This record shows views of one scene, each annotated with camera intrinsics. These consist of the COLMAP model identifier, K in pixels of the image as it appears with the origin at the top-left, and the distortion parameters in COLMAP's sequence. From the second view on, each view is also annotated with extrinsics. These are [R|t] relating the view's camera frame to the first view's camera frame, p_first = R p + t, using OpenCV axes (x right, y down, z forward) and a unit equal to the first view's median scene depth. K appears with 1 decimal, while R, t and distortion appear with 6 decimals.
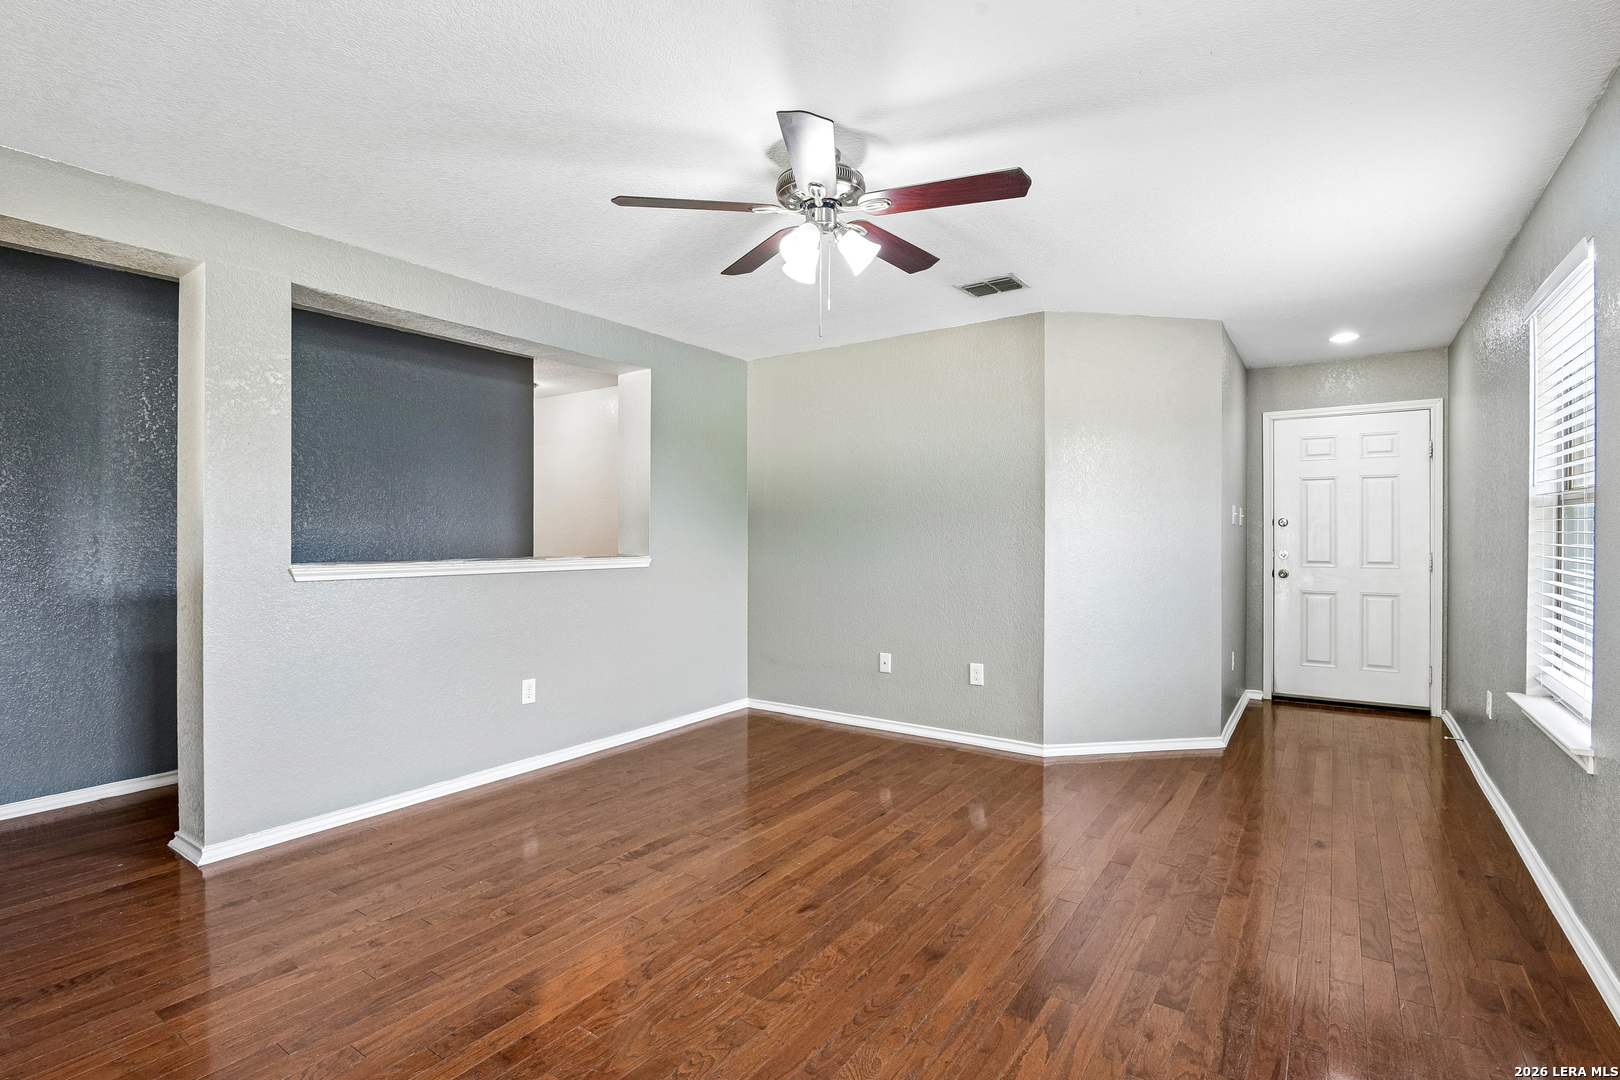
lens RADIAL K [[744.5, 0, 810.0], [0, 744.5, 540.0], [0, 0, 1]] dist [-0.001460, -0.012936]
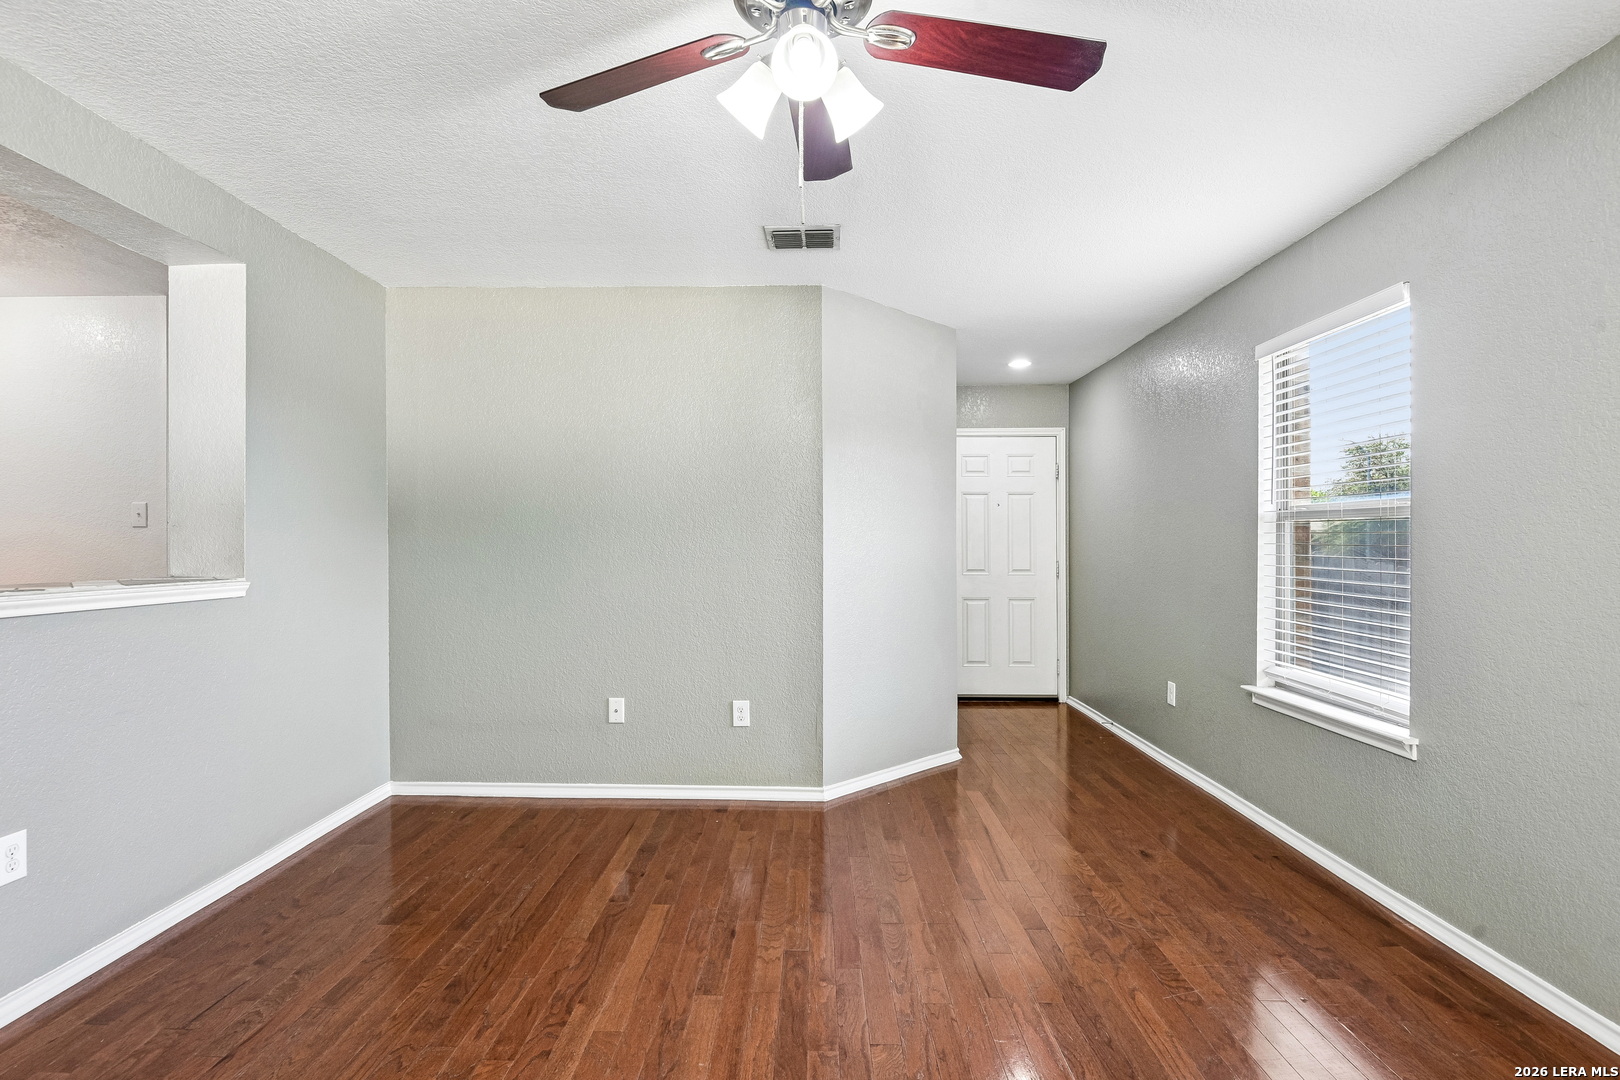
lens RADIAL K [[762.0, 0, 782.7], [0, 762.0, 556.4], [0, 0, 1]] dist [0.010631, -0.014263]
pose [[0.842045, -0.005518, 0.539379, -0.209759], [-0.000337, 0.999942, 0.010756, -0.003332], [-0.539407, -0.009239, 0.841995, 0.288368]]
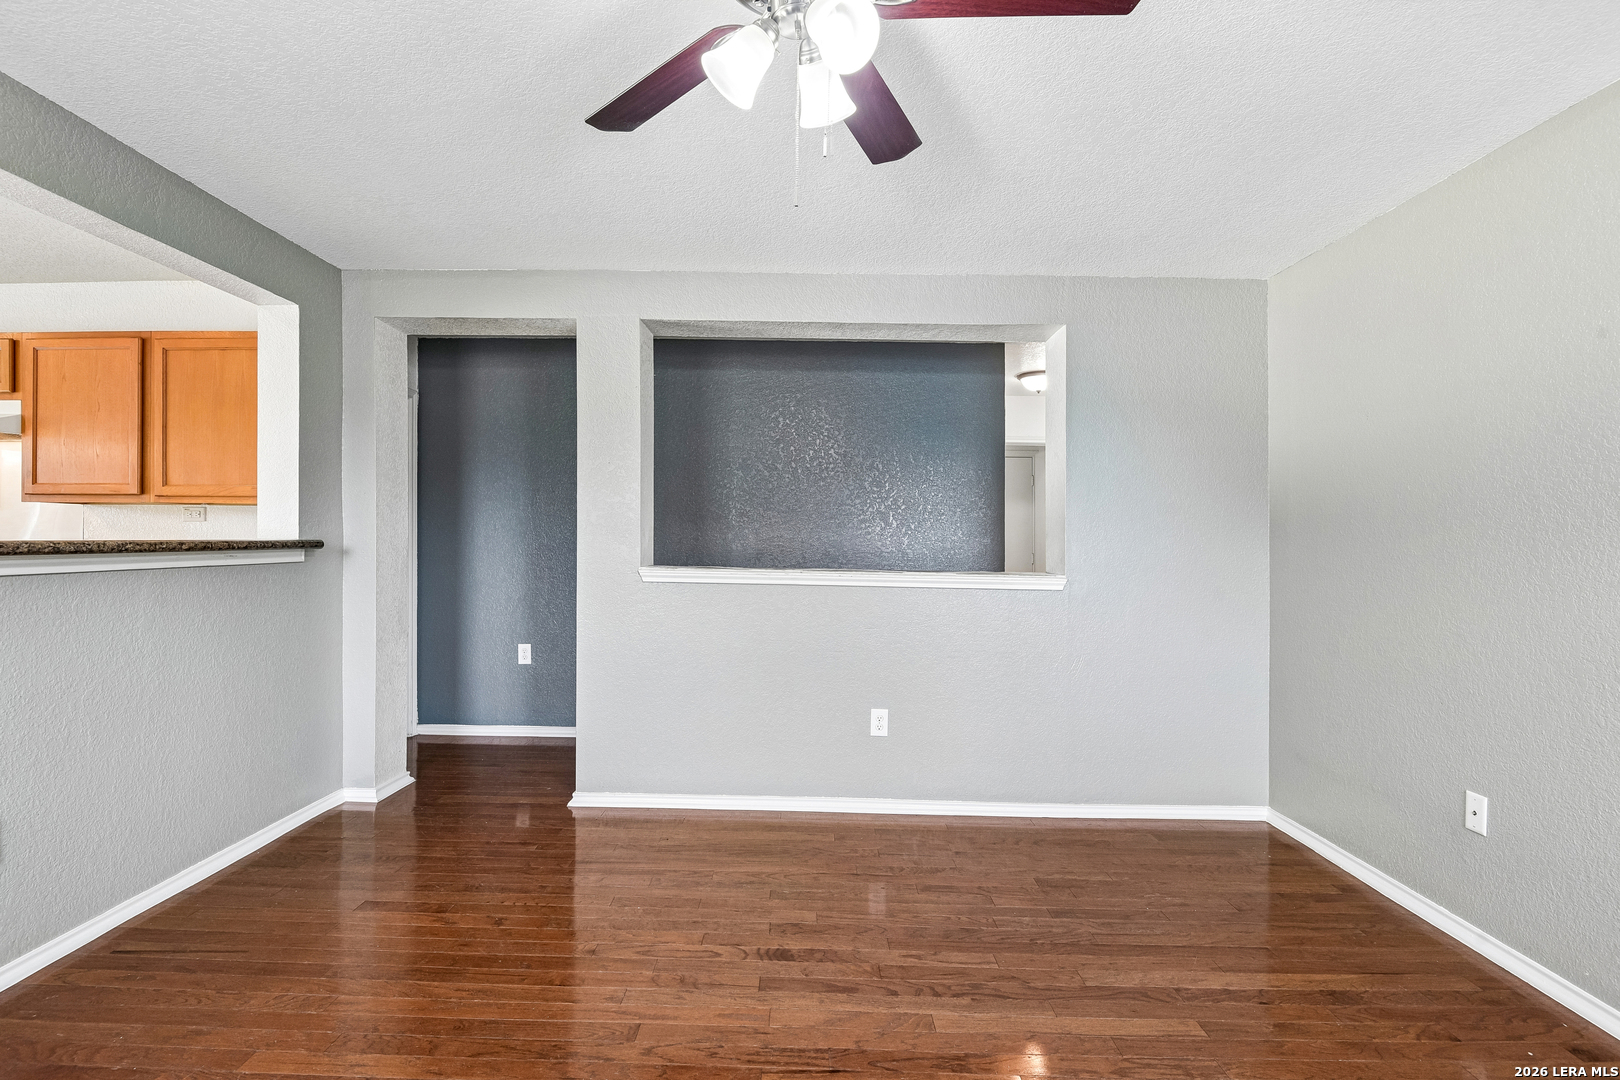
lens RADIAL K [[772.4, 0, 810.0], [0, 772.4, 540.0], [0, 0, 1]] dist [-0.009681, -0.000634]
pose [[0.566051, 0.007094, -0.824340, 0.312785], [-0.023684, 0.999690, -0.007660, -0.002539], [0.824030, 0.023860, 0.566043, 0.397570]]
